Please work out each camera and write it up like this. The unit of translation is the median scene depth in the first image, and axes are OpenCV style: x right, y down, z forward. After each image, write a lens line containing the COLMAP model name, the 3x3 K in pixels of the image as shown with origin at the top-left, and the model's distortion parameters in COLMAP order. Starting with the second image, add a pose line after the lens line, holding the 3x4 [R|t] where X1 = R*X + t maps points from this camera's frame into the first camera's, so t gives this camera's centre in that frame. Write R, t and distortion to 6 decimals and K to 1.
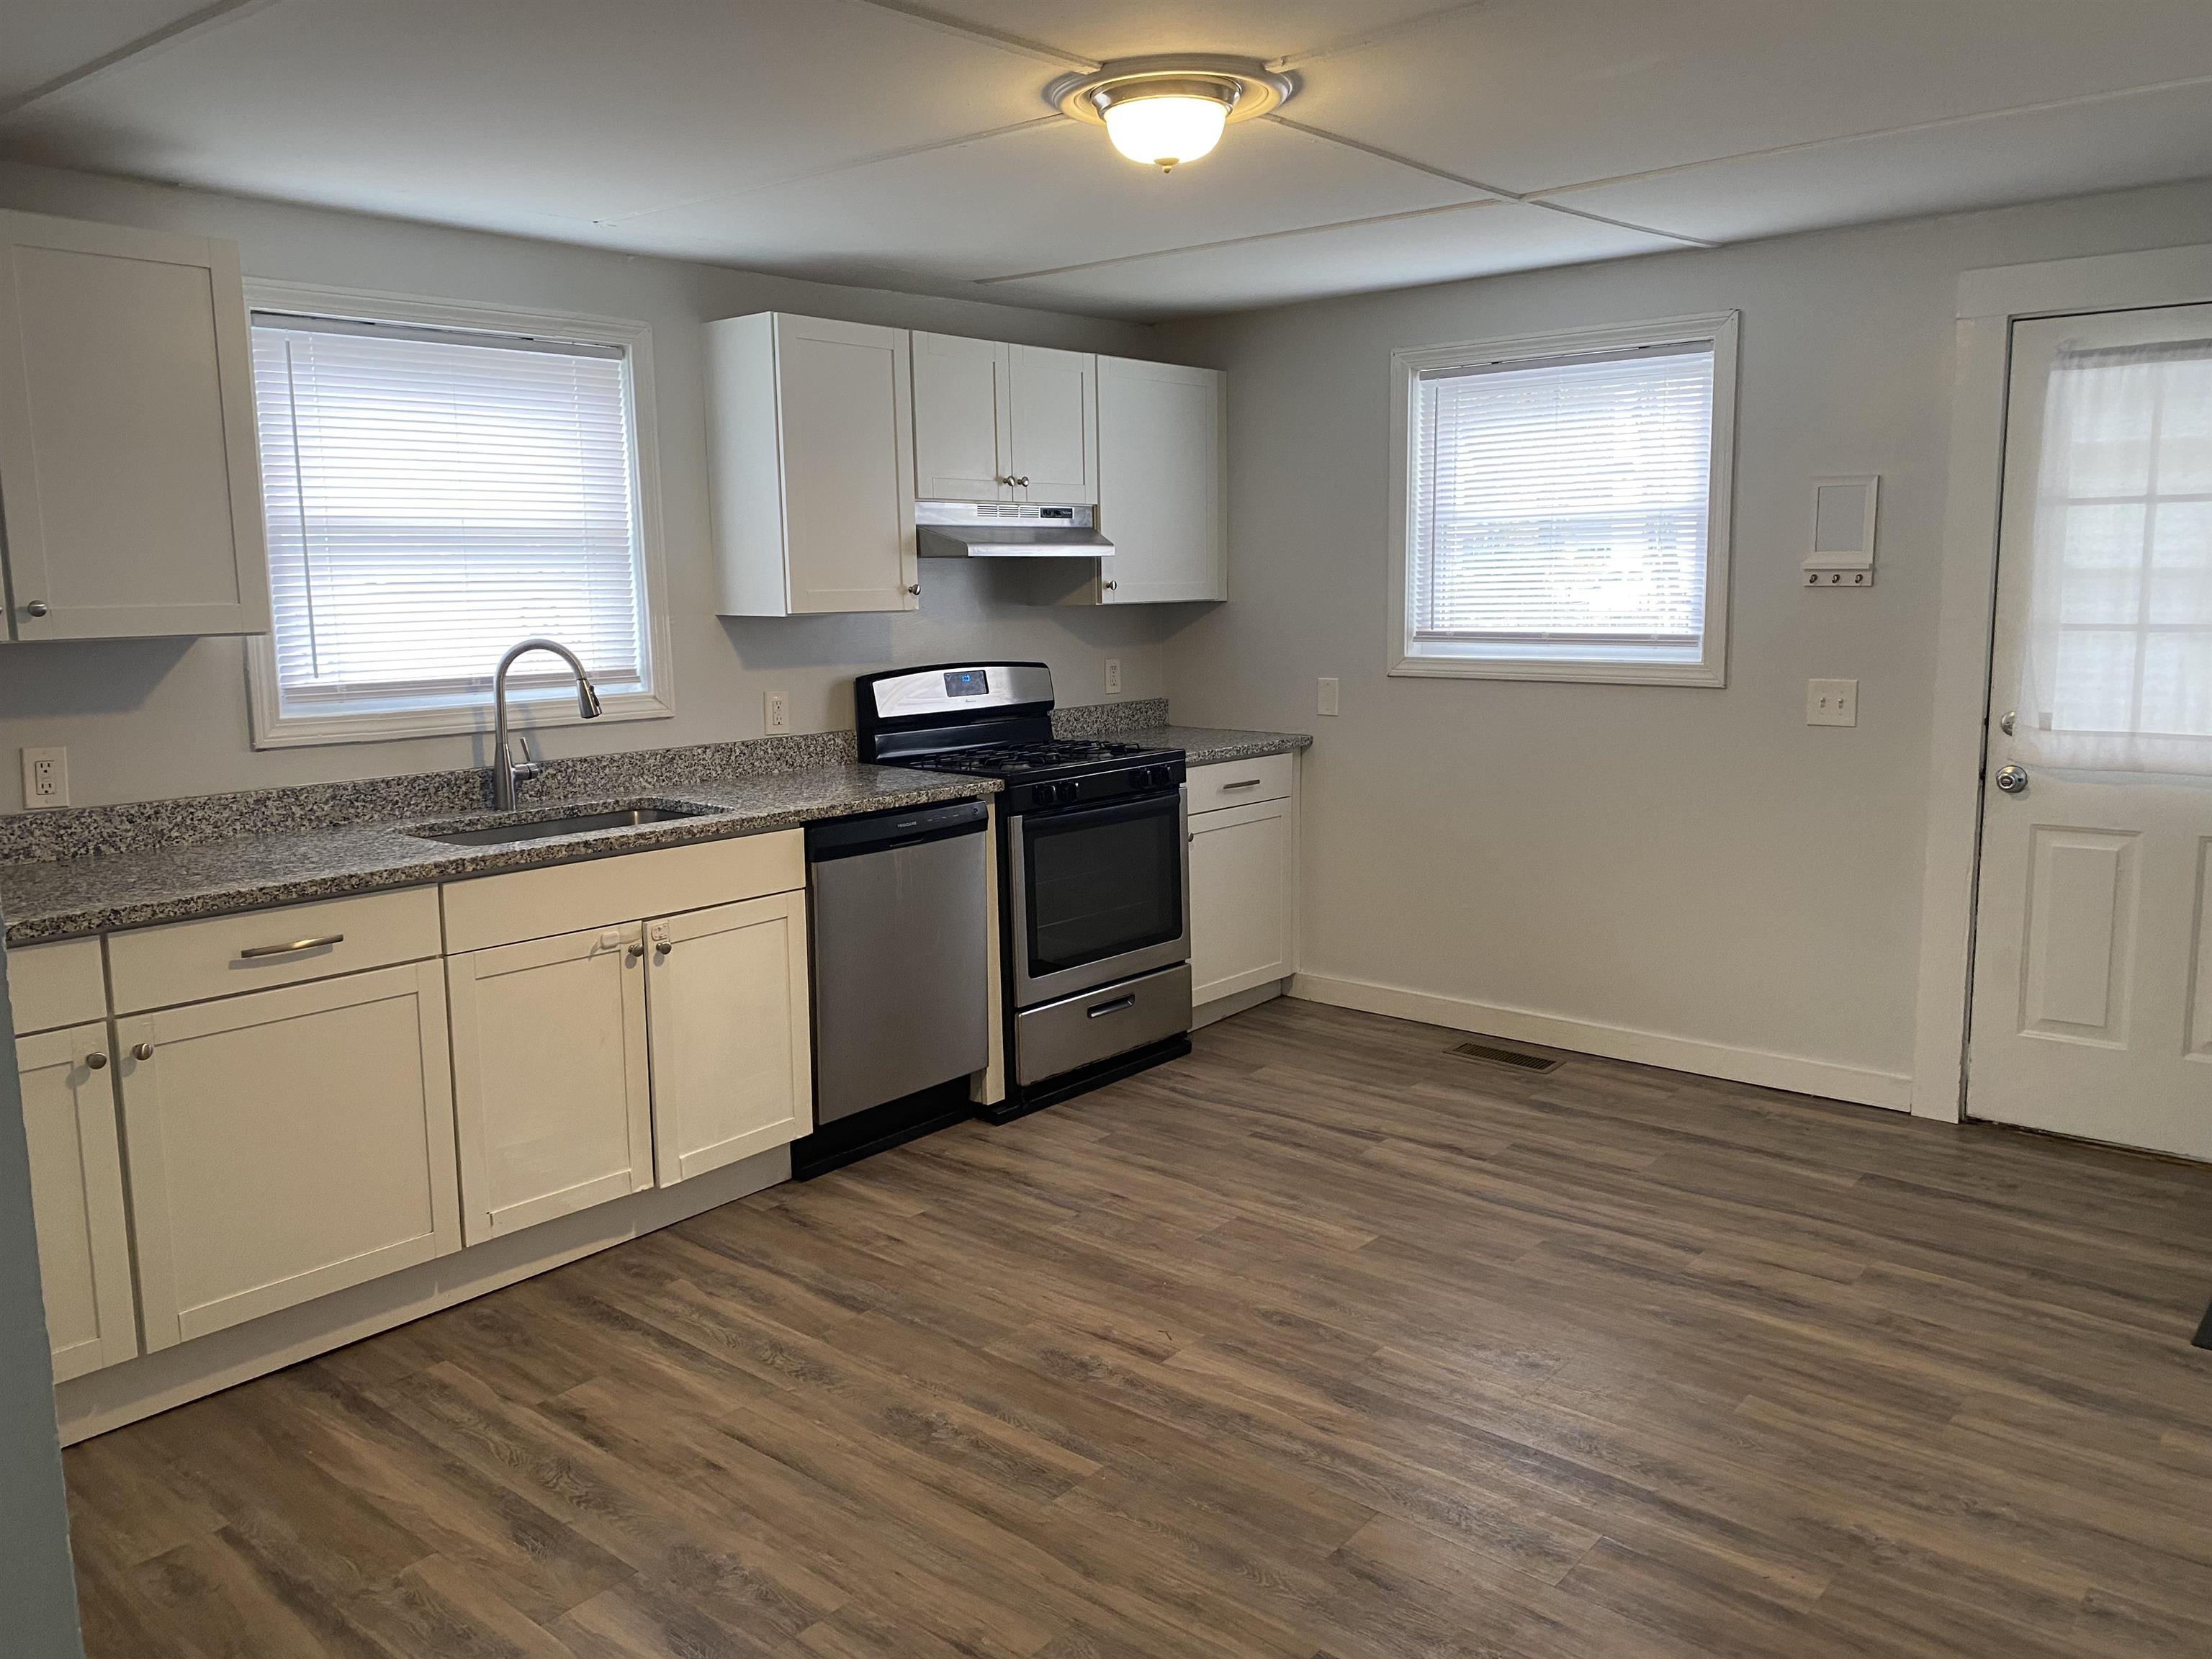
lens RADIAL K [[1689.9, 0, 1086.0], [0, 1689.9, 829.8], [0, 0, 1]] dist [0.052872, -0.063796]
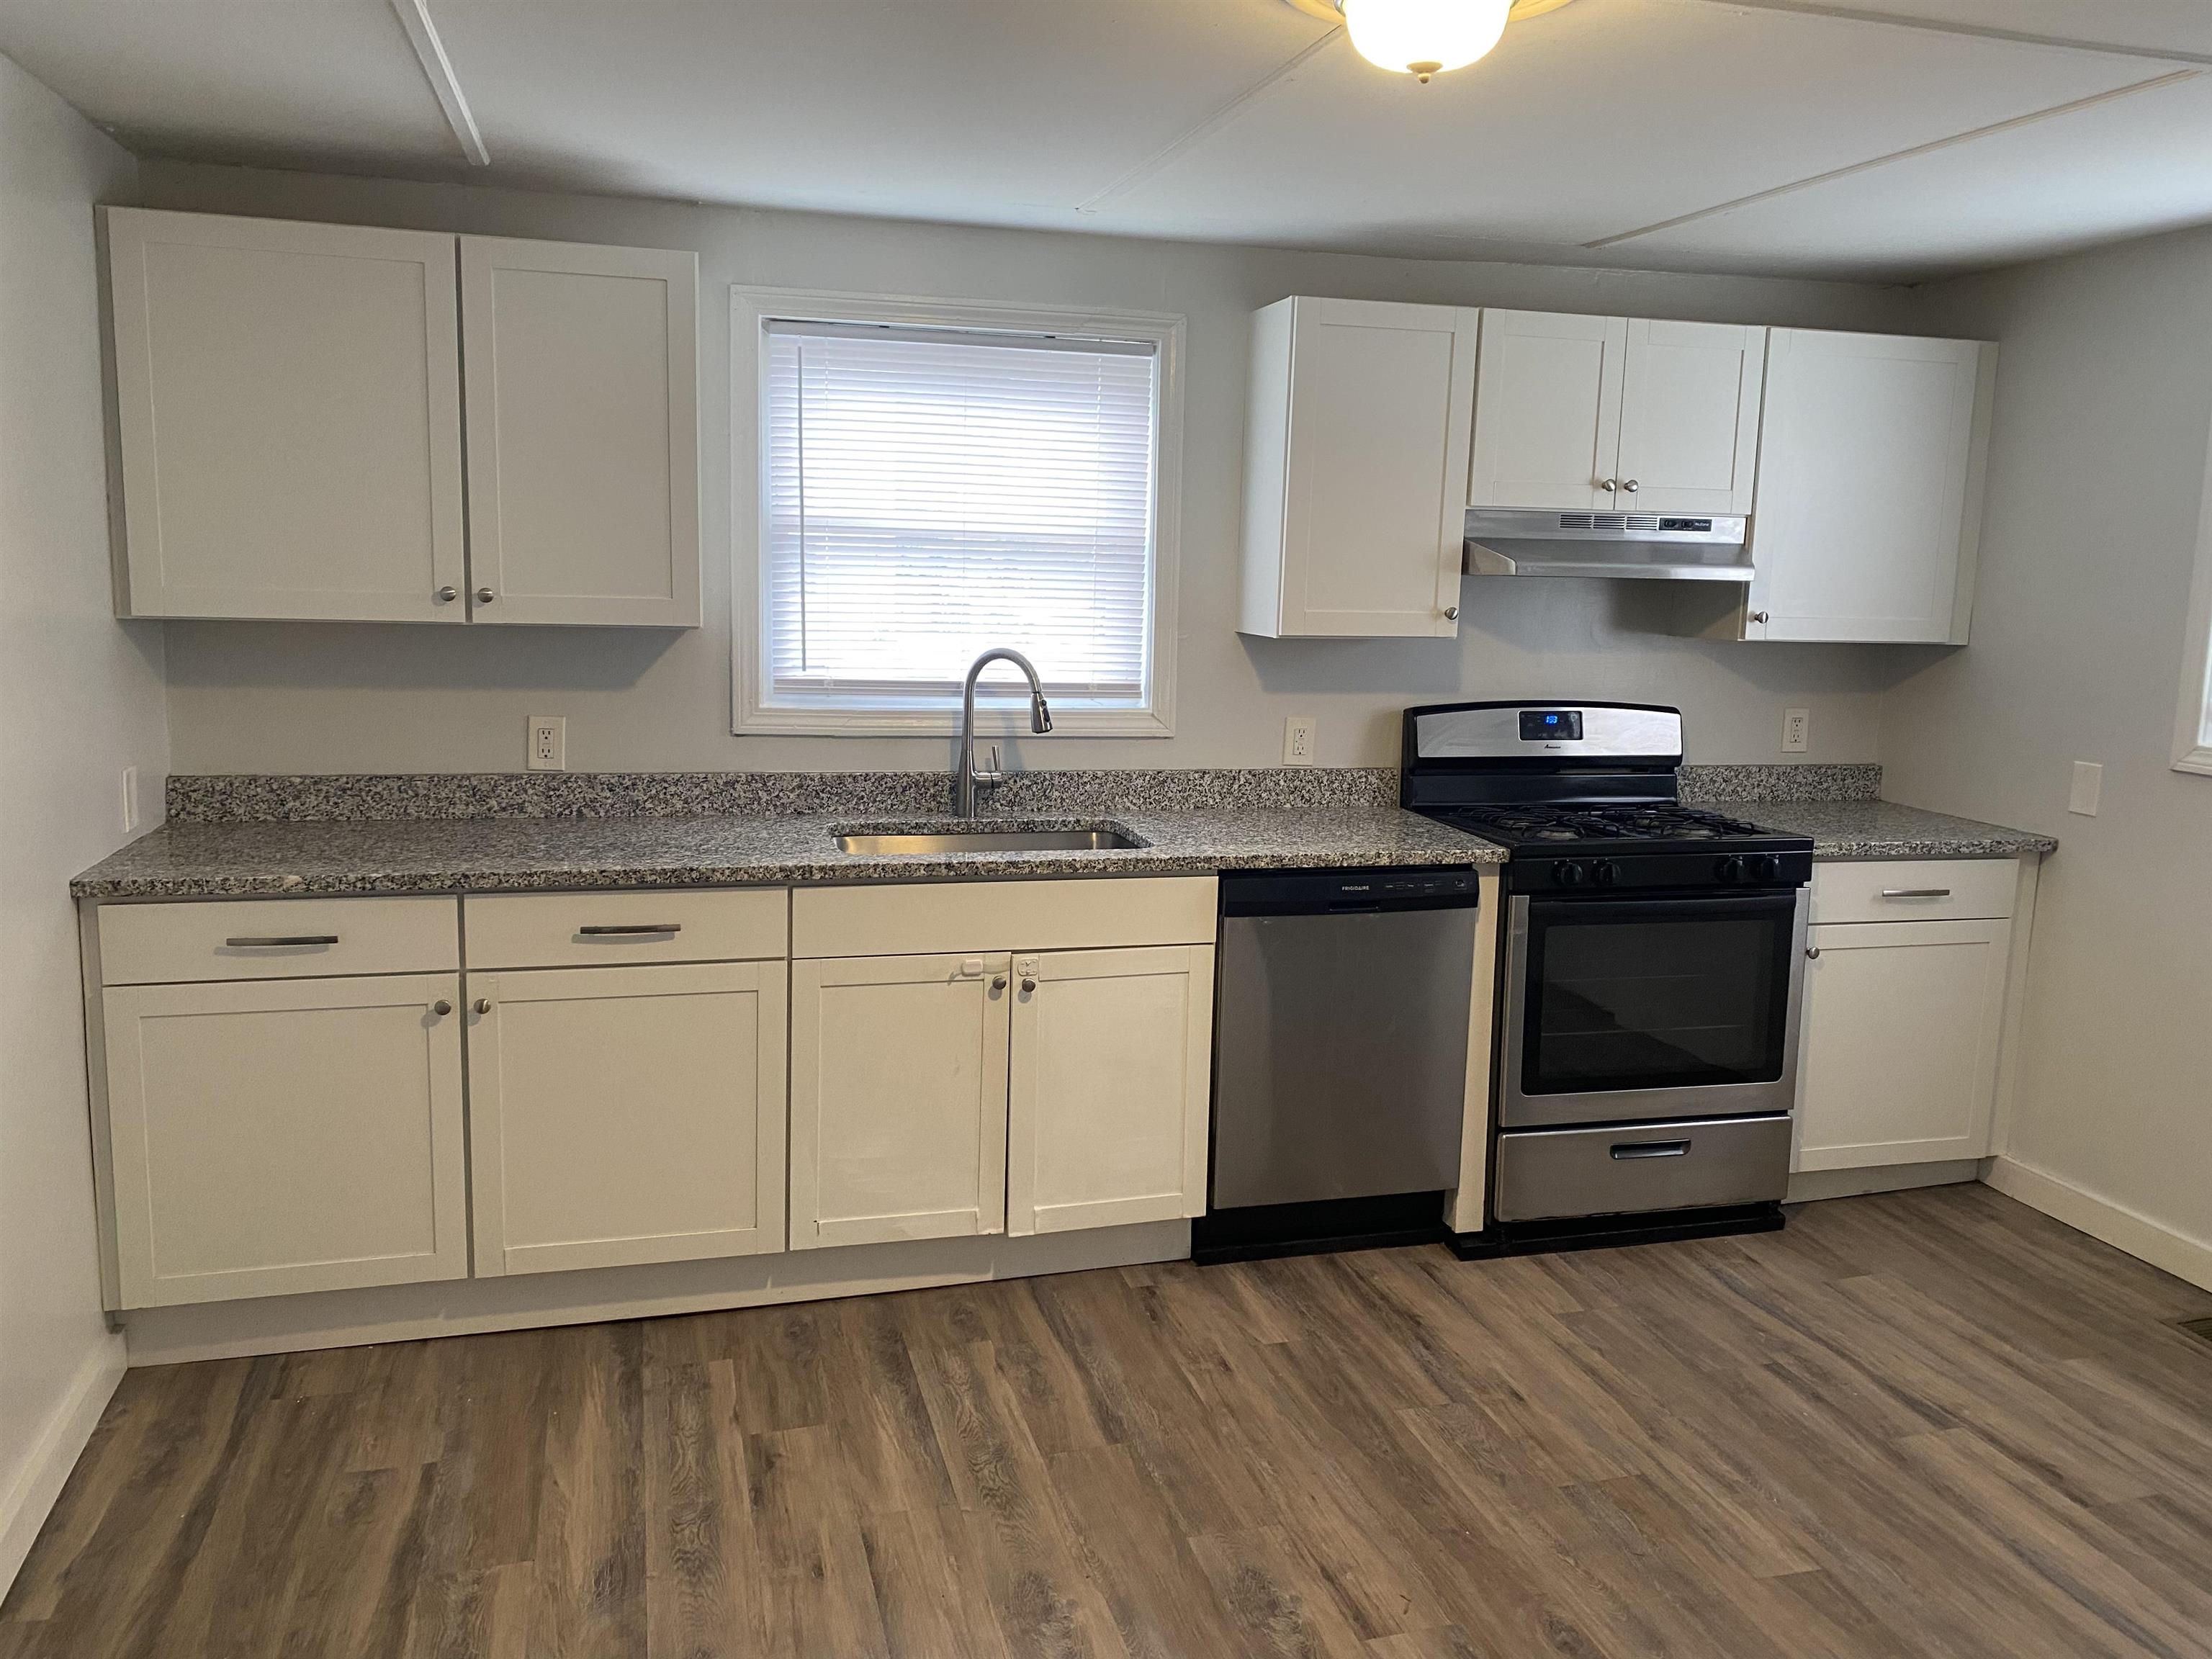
lens RADIAL K [[1689.9, 0, 1102.5], [0, 1689.9, 817.0], [0, 0, 1]] dist [0.052872, -0.063796]
pose [[0.830377, 0.120797, -0.543951, 0.257998], [-0.121383, 0.991989, 0.034995, -0.055359], [0.543820, 0.036967, 0.838387, 0.220099]]
